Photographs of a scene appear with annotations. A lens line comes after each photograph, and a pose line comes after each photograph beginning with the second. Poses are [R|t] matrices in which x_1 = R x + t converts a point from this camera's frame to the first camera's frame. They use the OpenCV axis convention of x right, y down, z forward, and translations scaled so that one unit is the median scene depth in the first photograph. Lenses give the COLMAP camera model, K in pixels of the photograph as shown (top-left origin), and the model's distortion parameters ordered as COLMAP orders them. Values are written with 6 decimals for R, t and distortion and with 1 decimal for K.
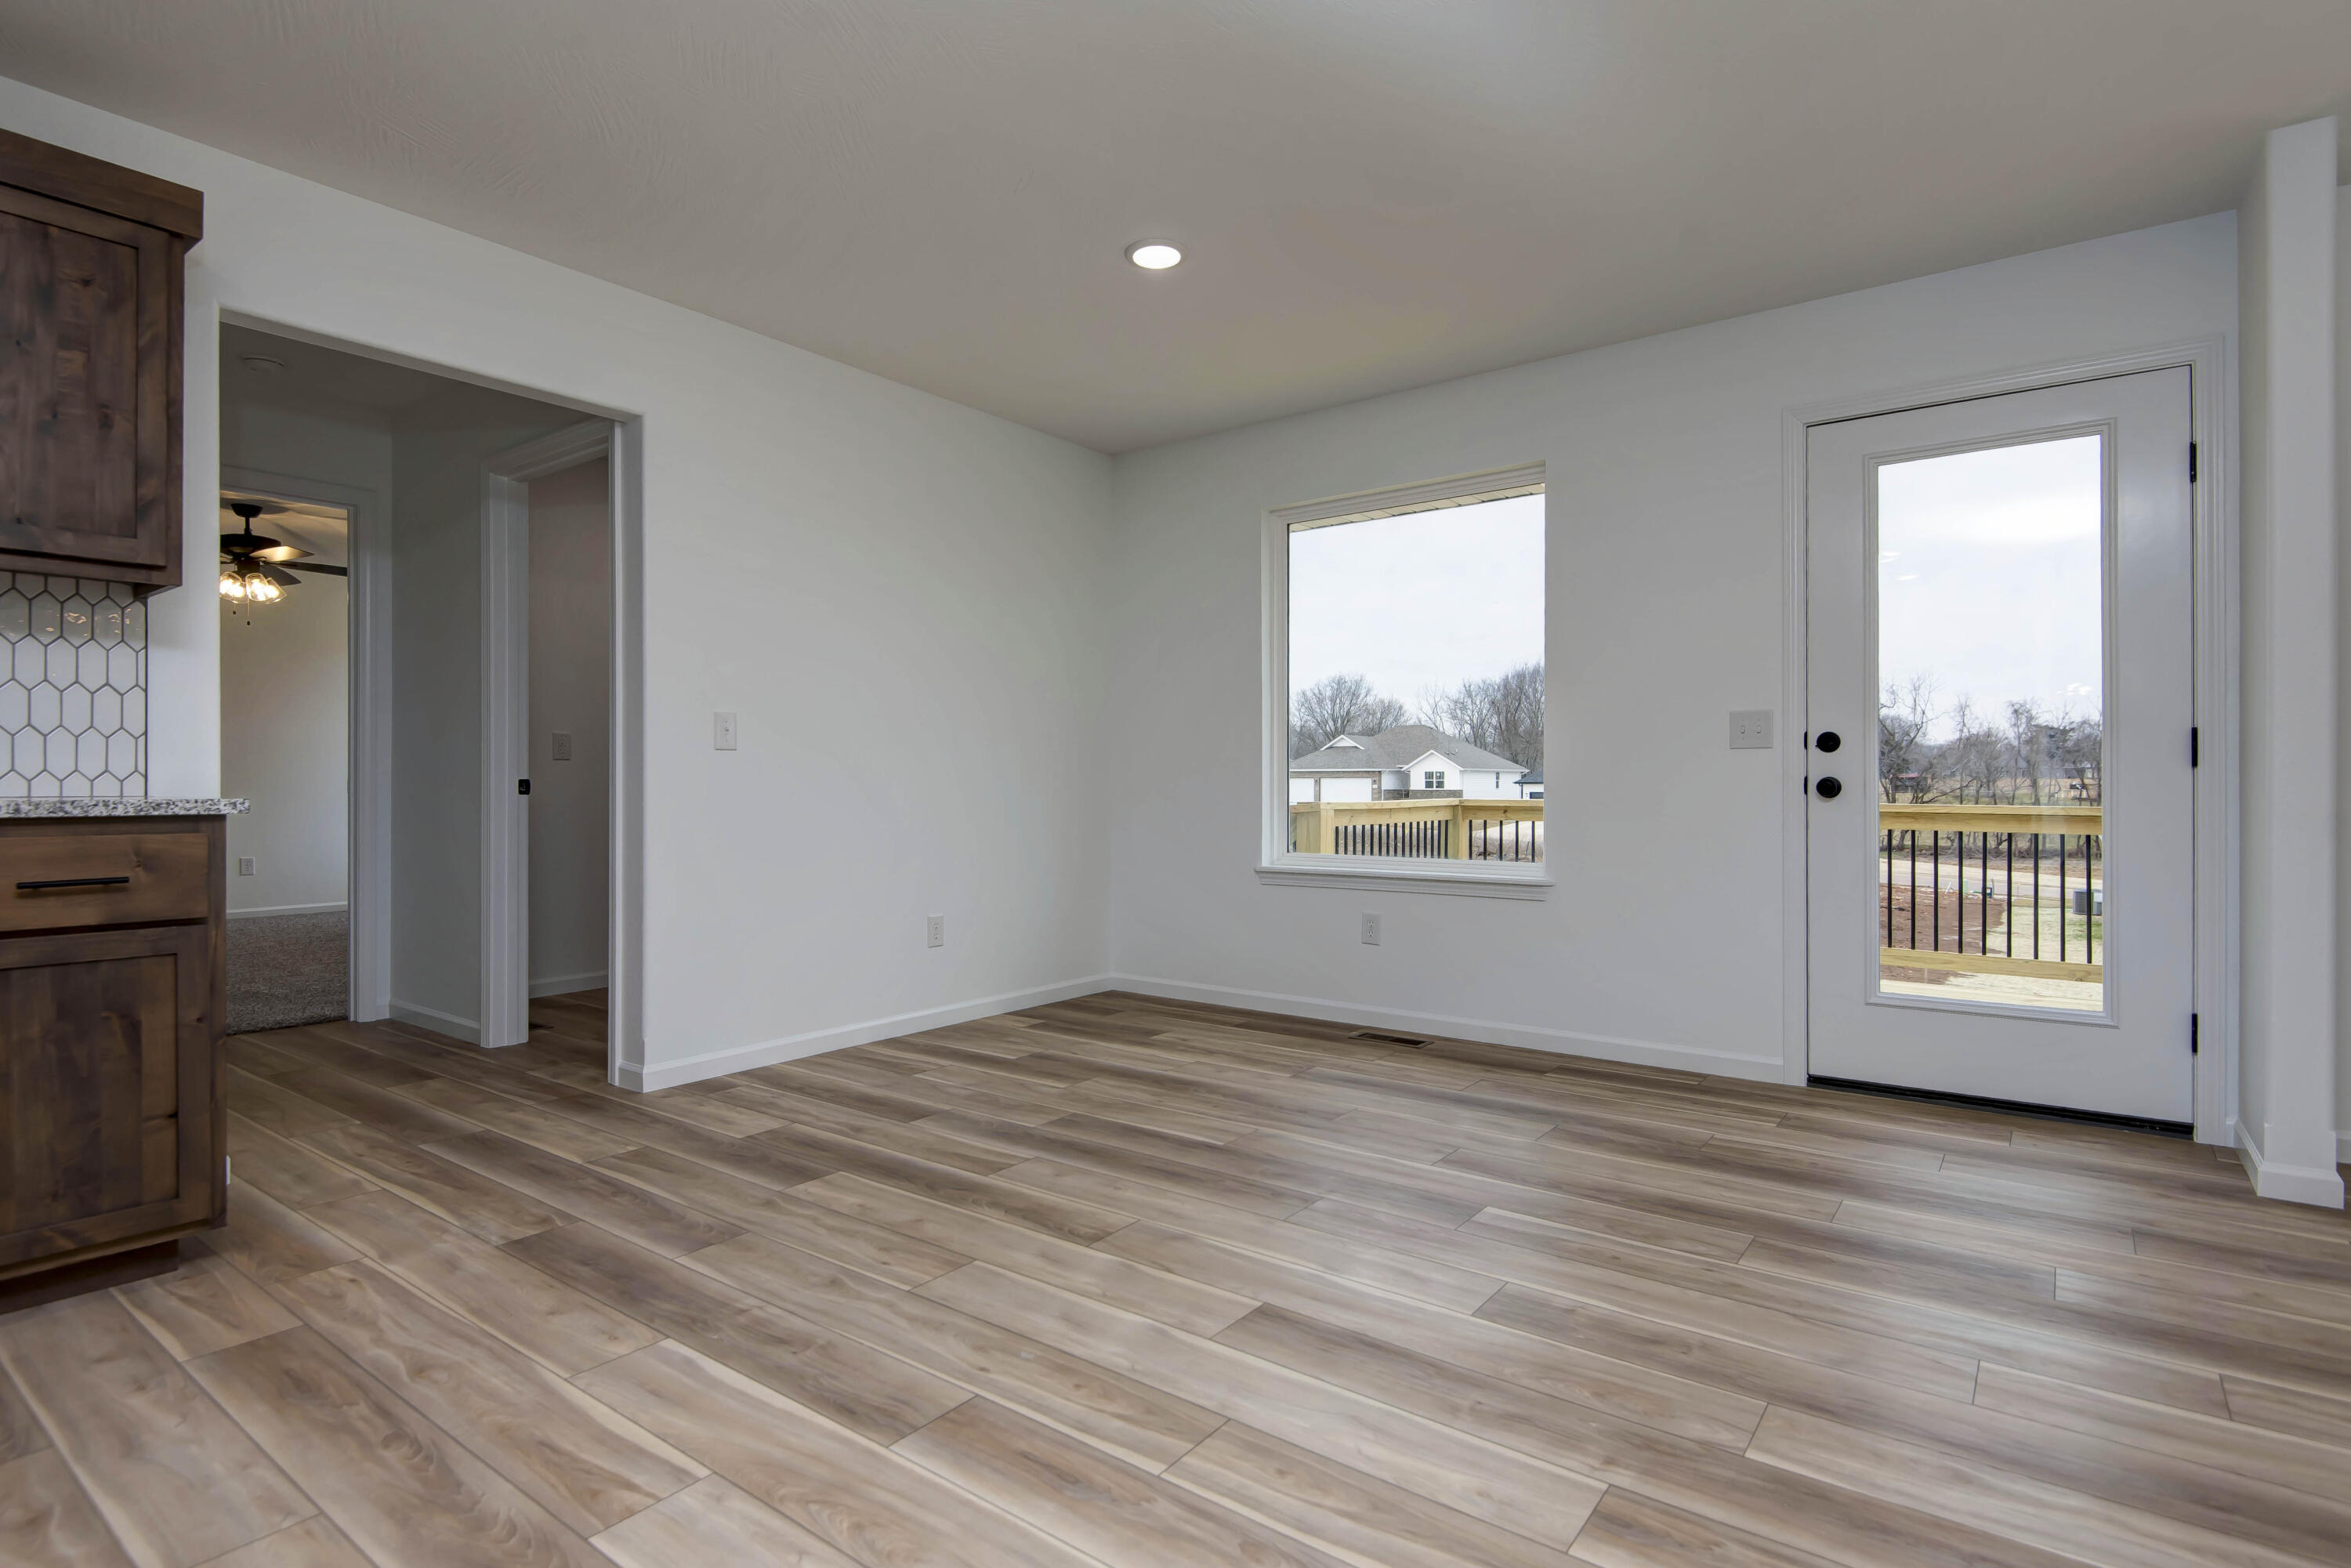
lens RADIAL K [[1185.1, 0, 1175.7], [0, 1185.1, 782.3], [0, 0, 1]] dist [0.008658, -0.009226]
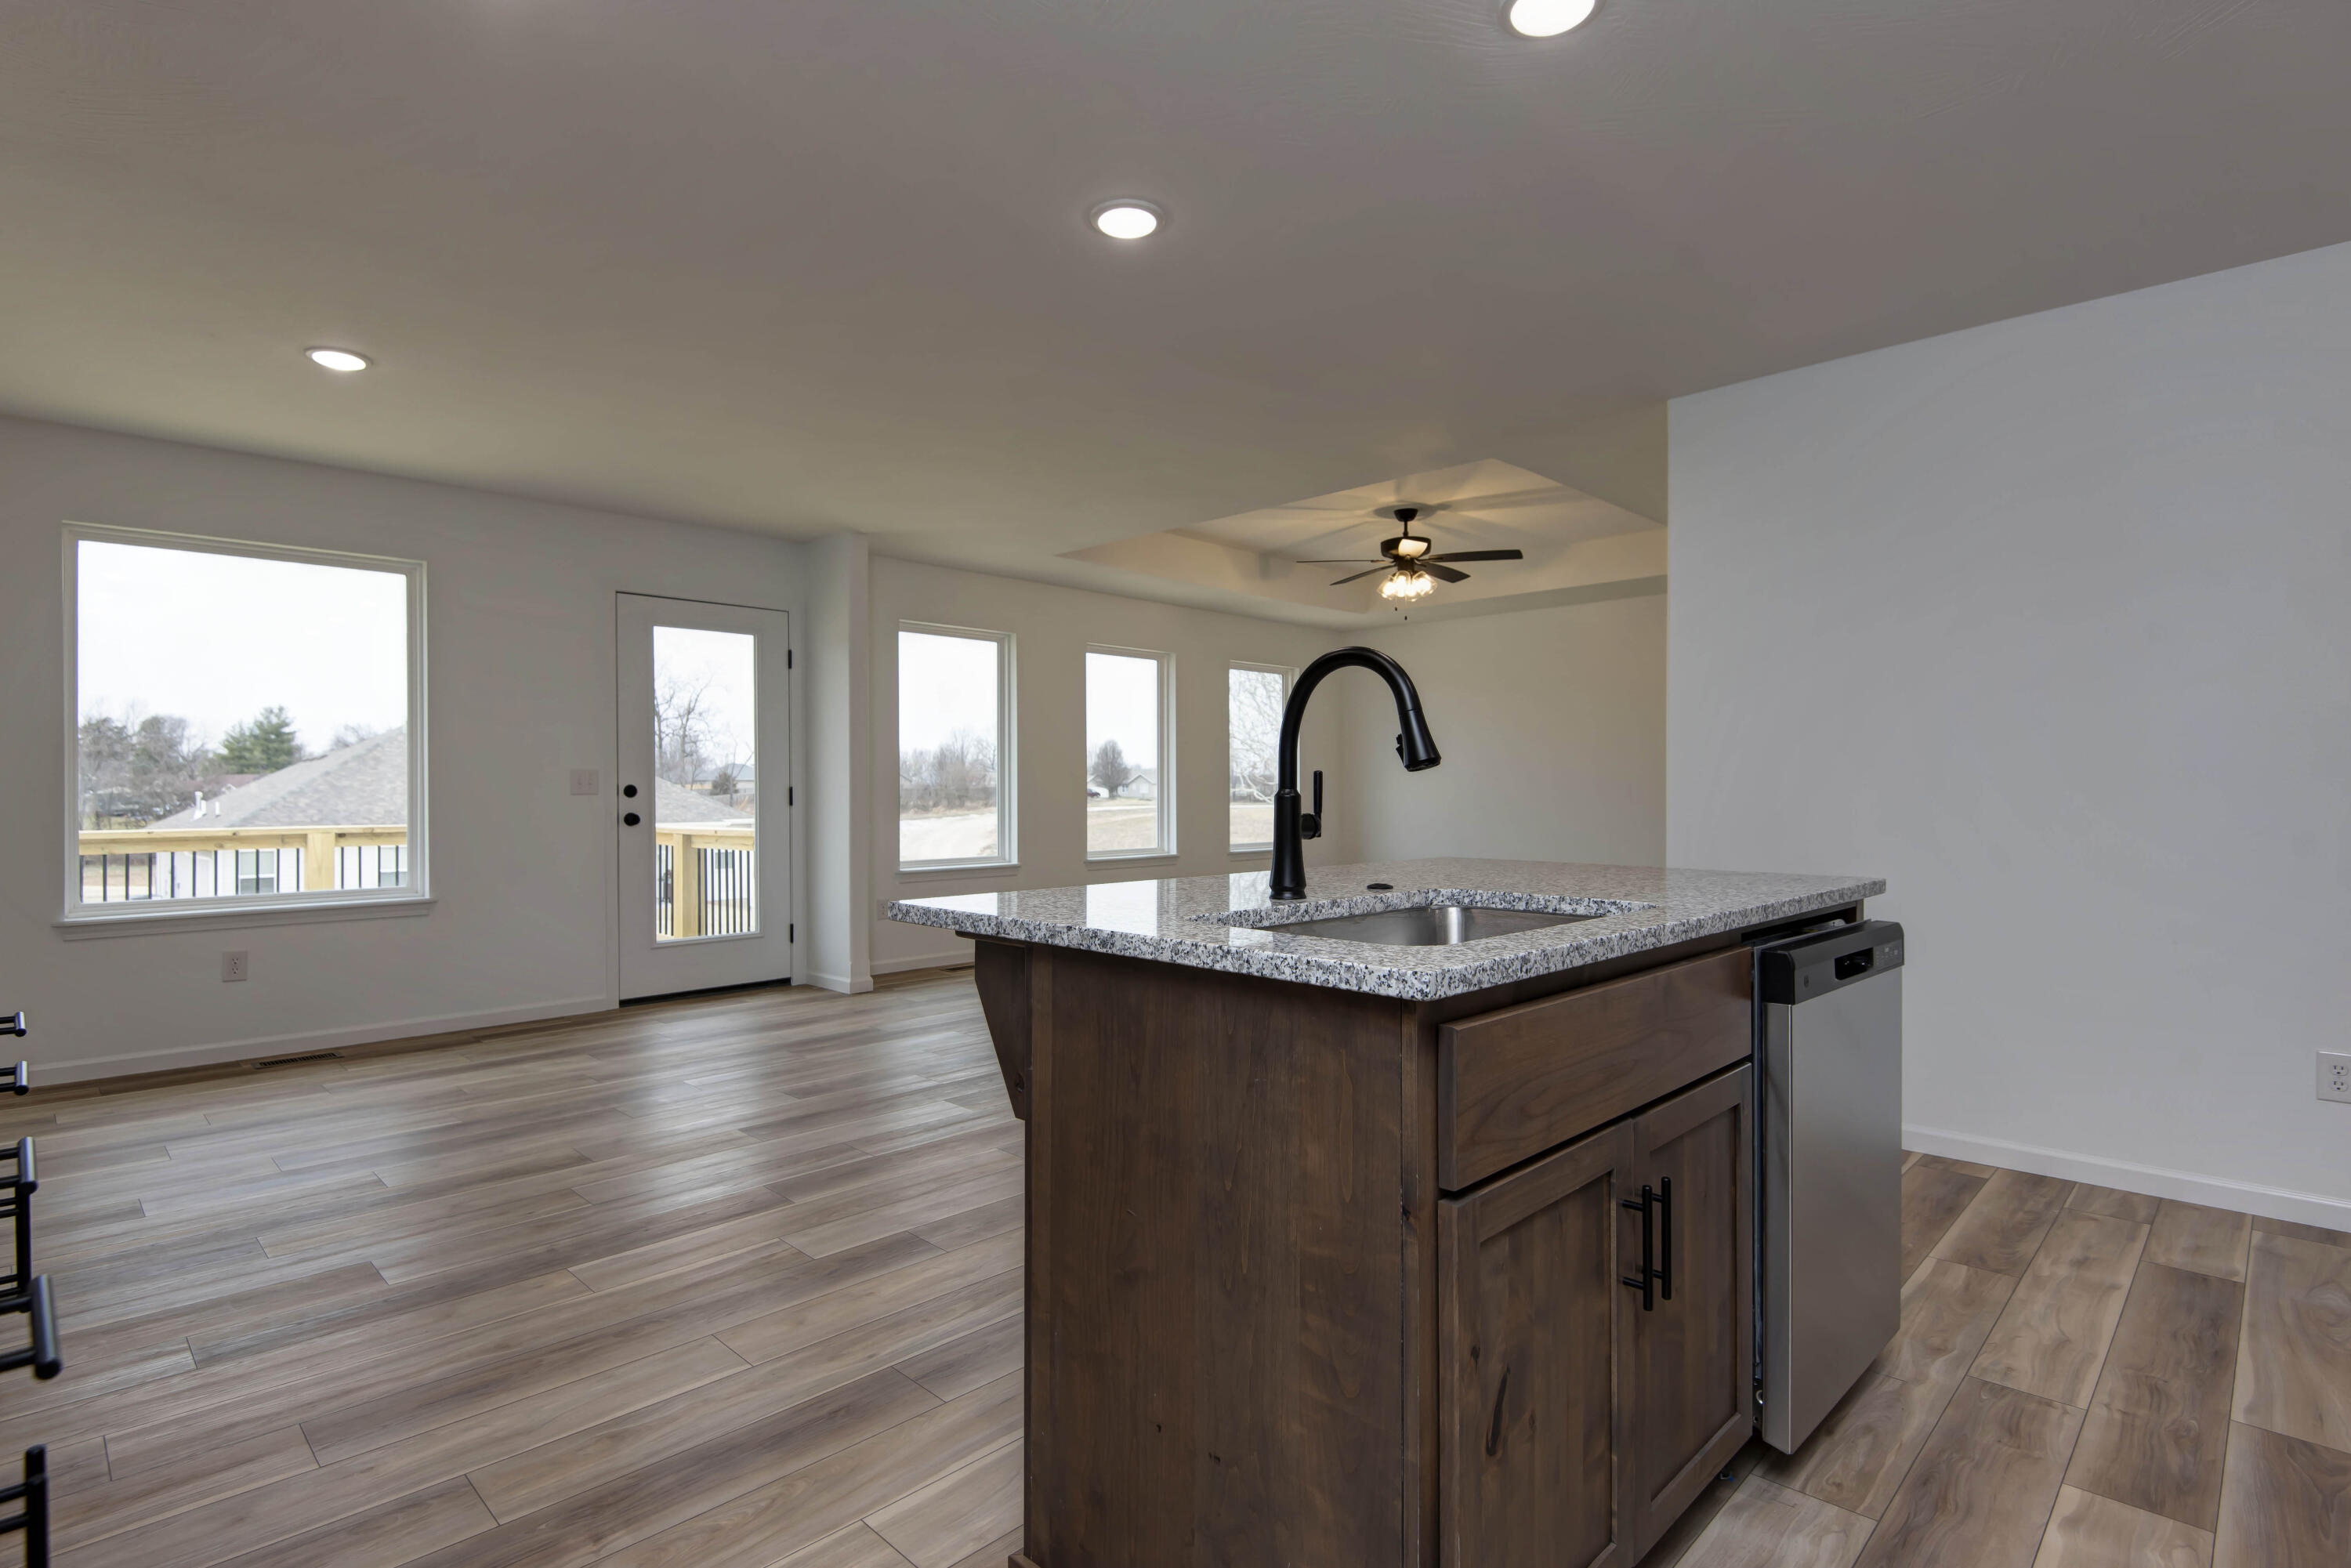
lens RADIAL K [[1185.1, 0, 1114.8], [0, 1185.1, 785.7], [0, 0, 1]] dist [0.008658, -0.009226]
pose [[0.151471, -0.003844, 0.988454, -1.121342], [0.002263, 0.999991, 0.003542, -0.054208], [-0.988459, 0.001700, 0.151478, 0.125360]]
